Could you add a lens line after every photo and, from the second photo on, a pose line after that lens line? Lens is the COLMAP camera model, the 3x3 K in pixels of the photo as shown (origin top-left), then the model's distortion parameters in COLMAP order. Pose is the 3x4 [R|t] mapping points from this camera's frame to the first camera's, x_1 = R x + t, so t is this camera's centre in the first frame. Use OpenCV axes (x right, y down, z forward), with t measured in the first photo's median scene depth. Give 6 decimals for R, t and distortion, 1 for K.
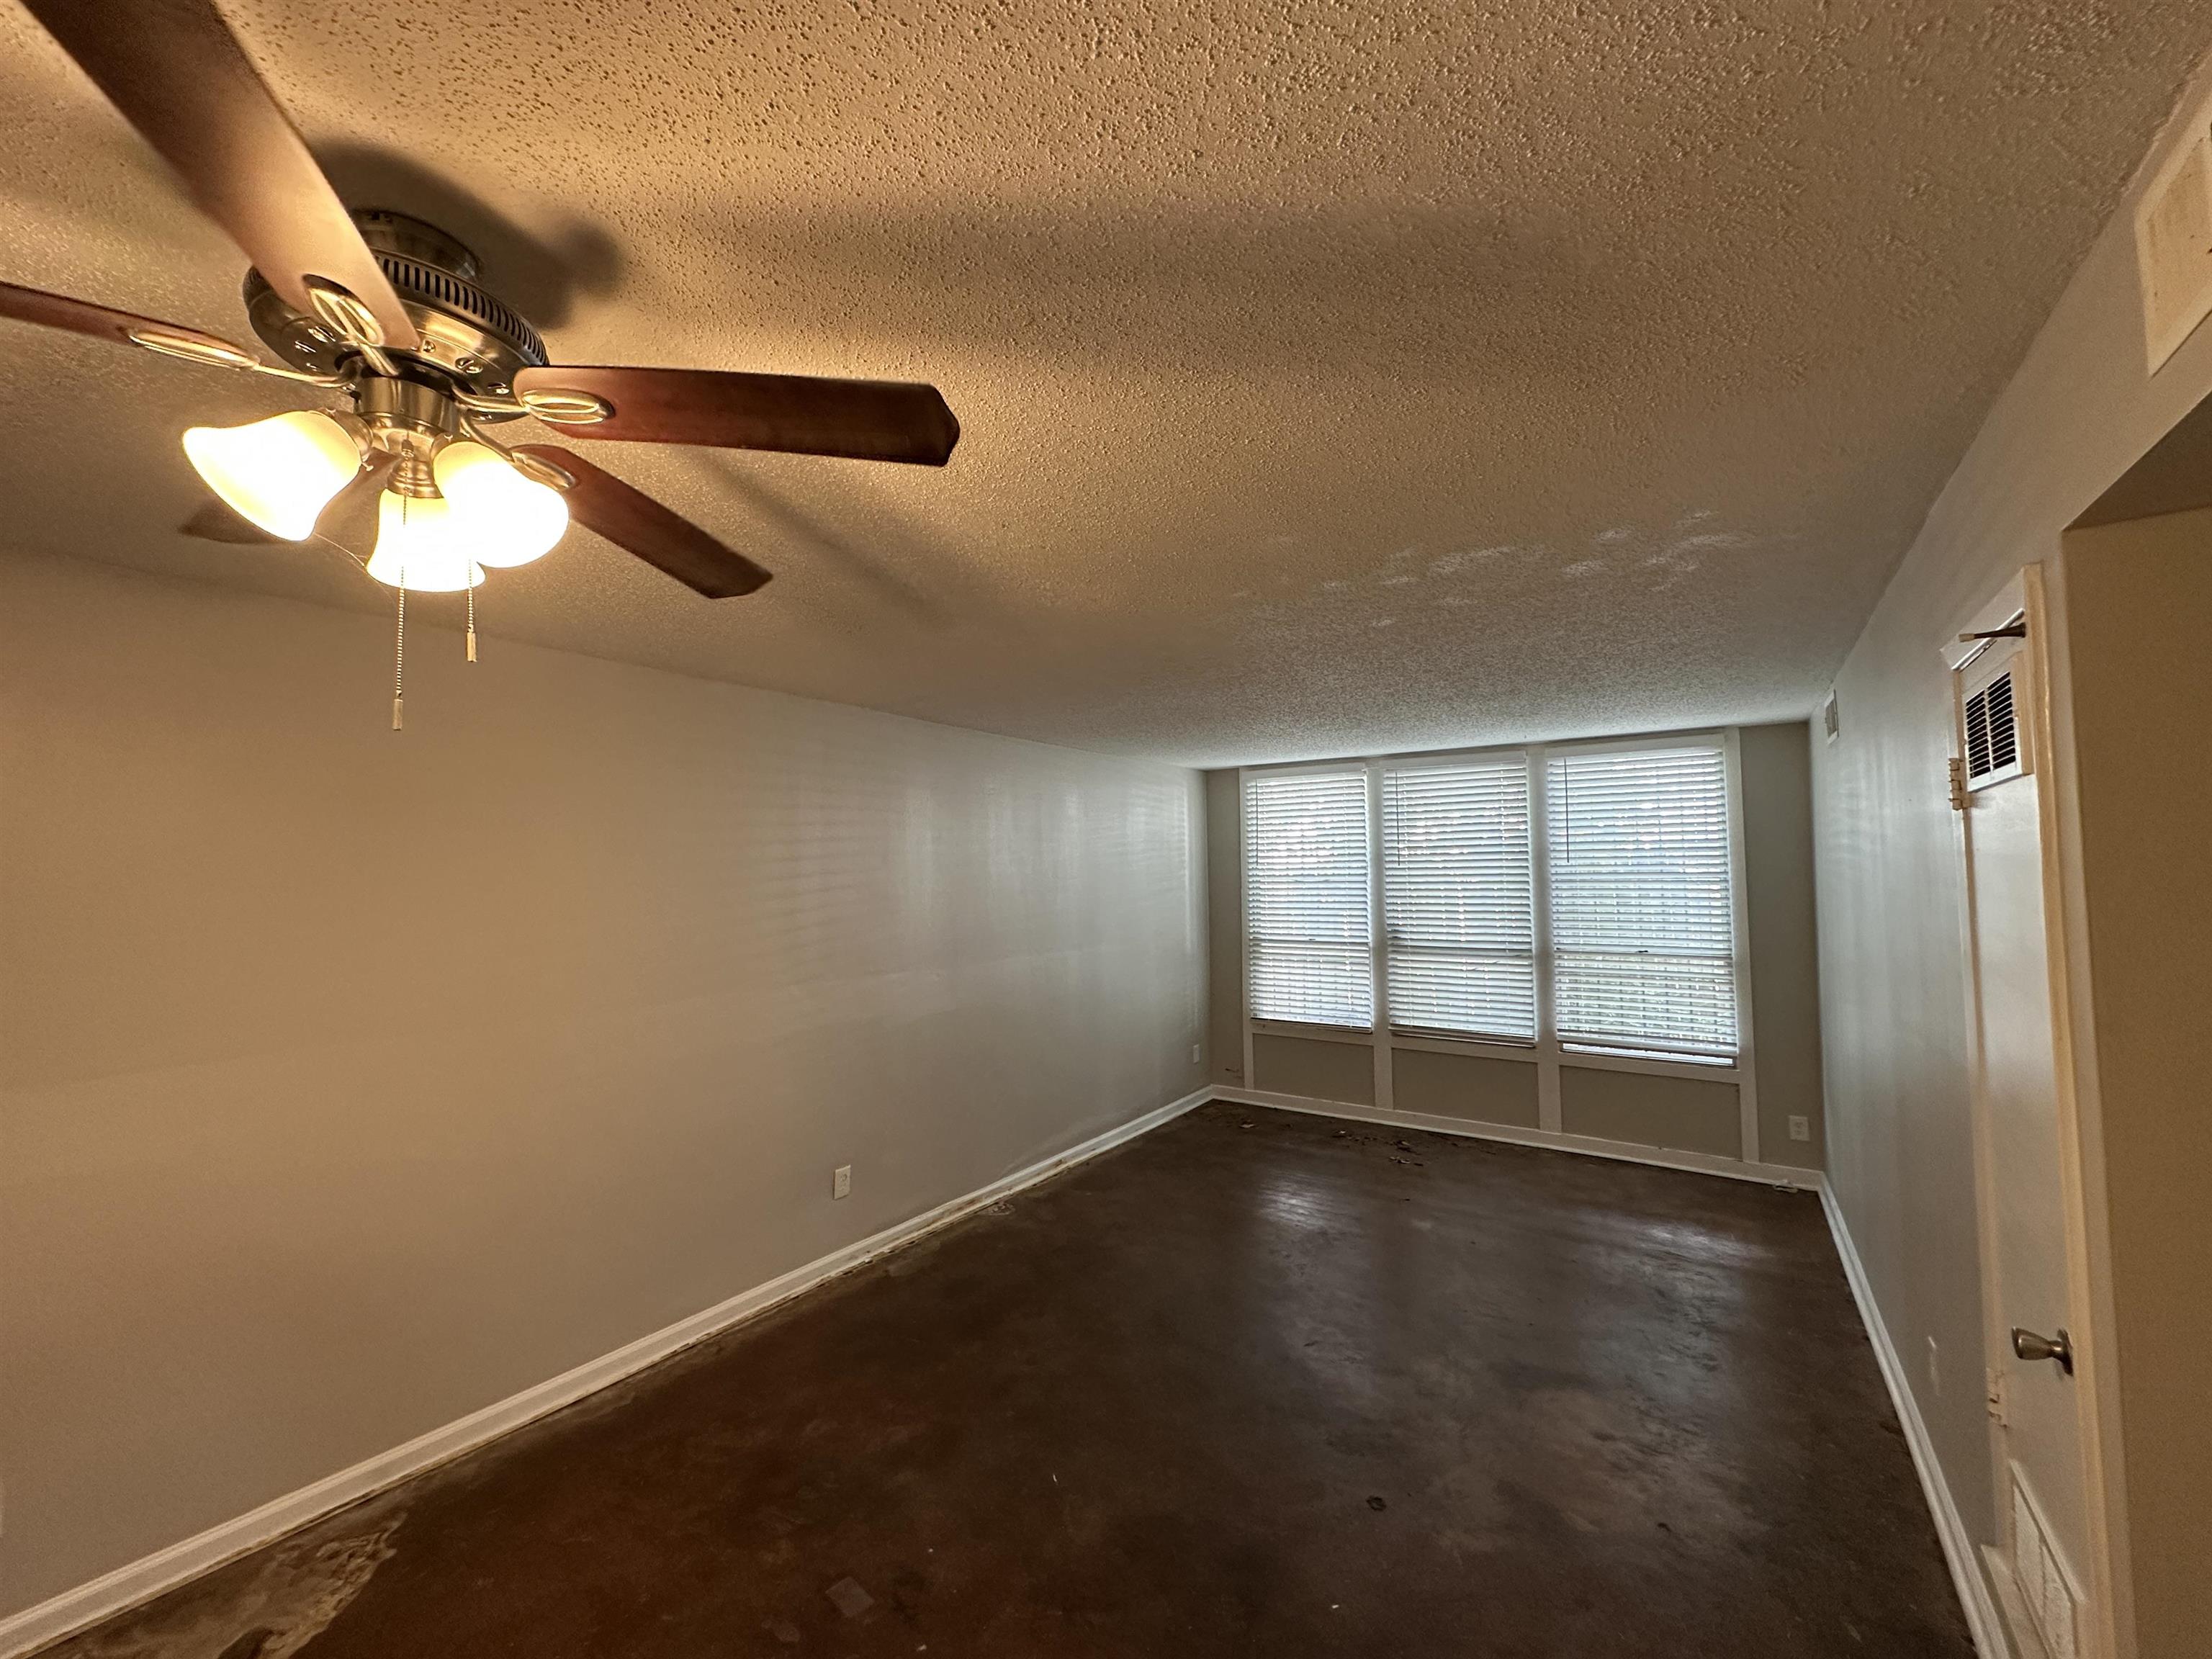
lens RADIAL K [[884.7, 0, 1104.6], [0, 884.7, 829.8], [0, 0, 1]] dist [-0.000826, 0.000157]
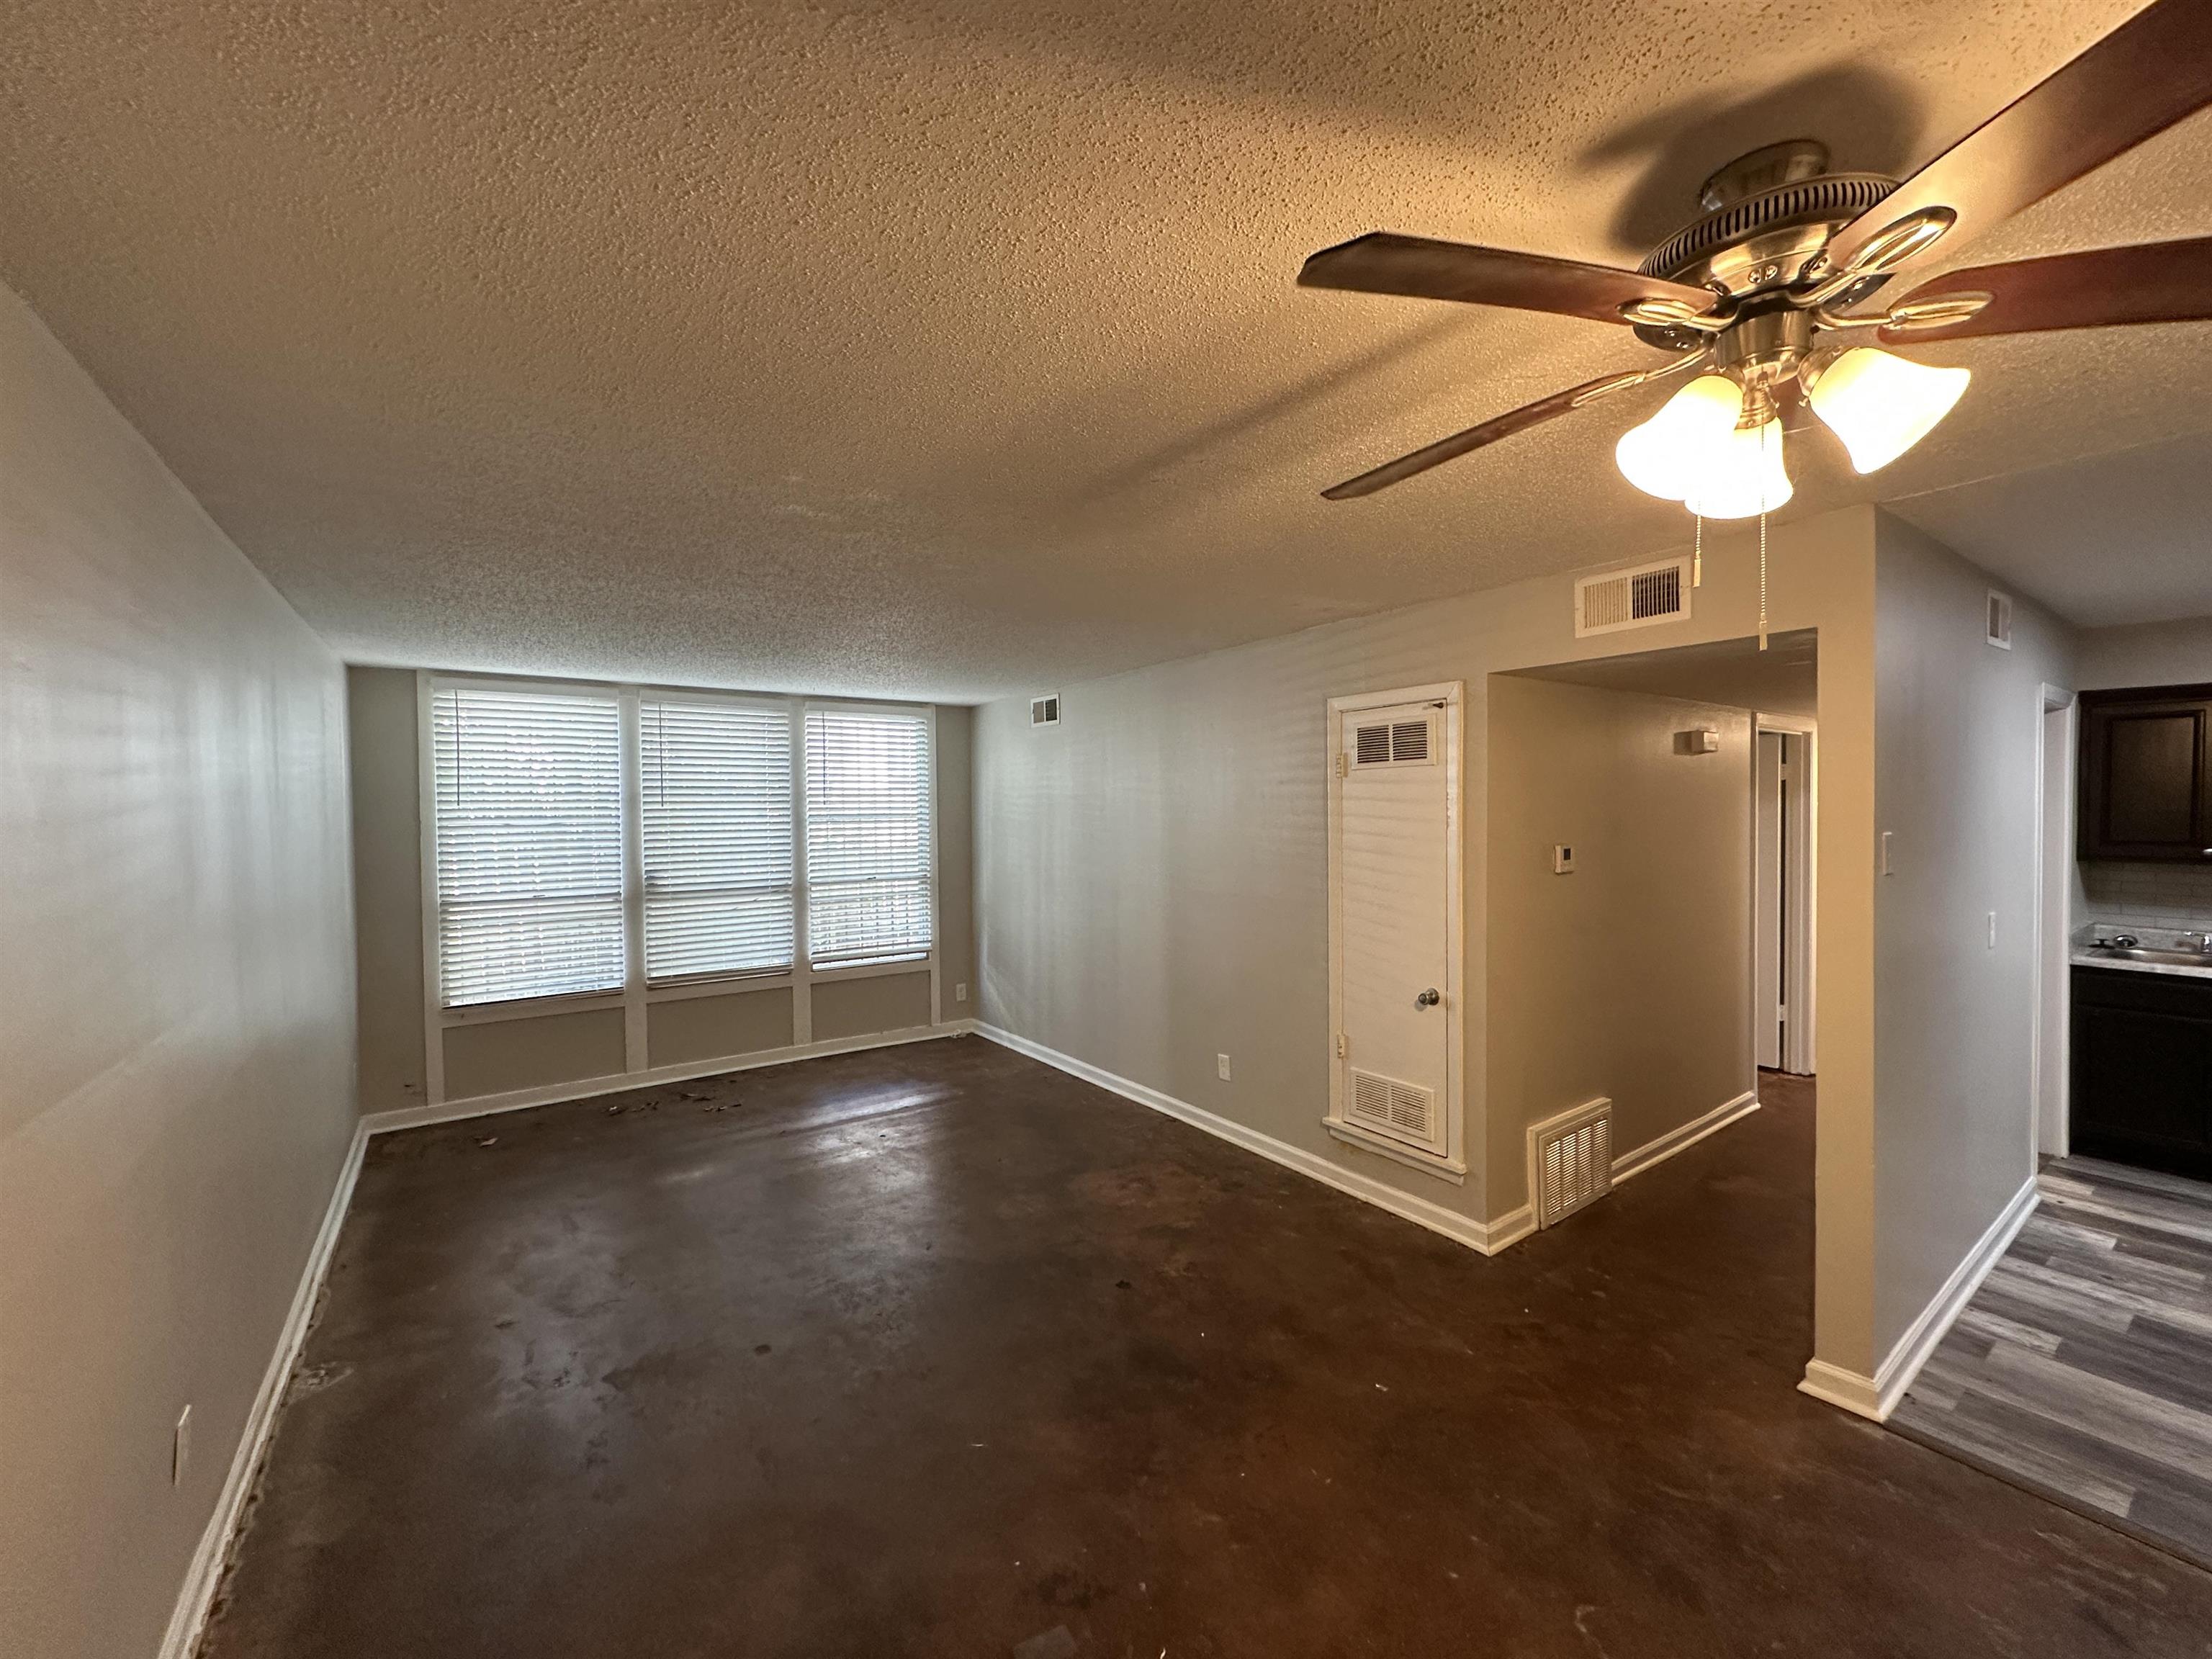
lens RADIAL K [[884.7, 0, 1104.6], [0, 884.7, 829.8], [0, 0, 1]] dist [-0.000826, 0.000157]
pose [[0.346521, -0.018453, 0.937861, -0.399477], [-0.040649, 0.998572, 0.034667, 0.014286], [-0.937161, -0.050136, 0.345276, 0.259070]]
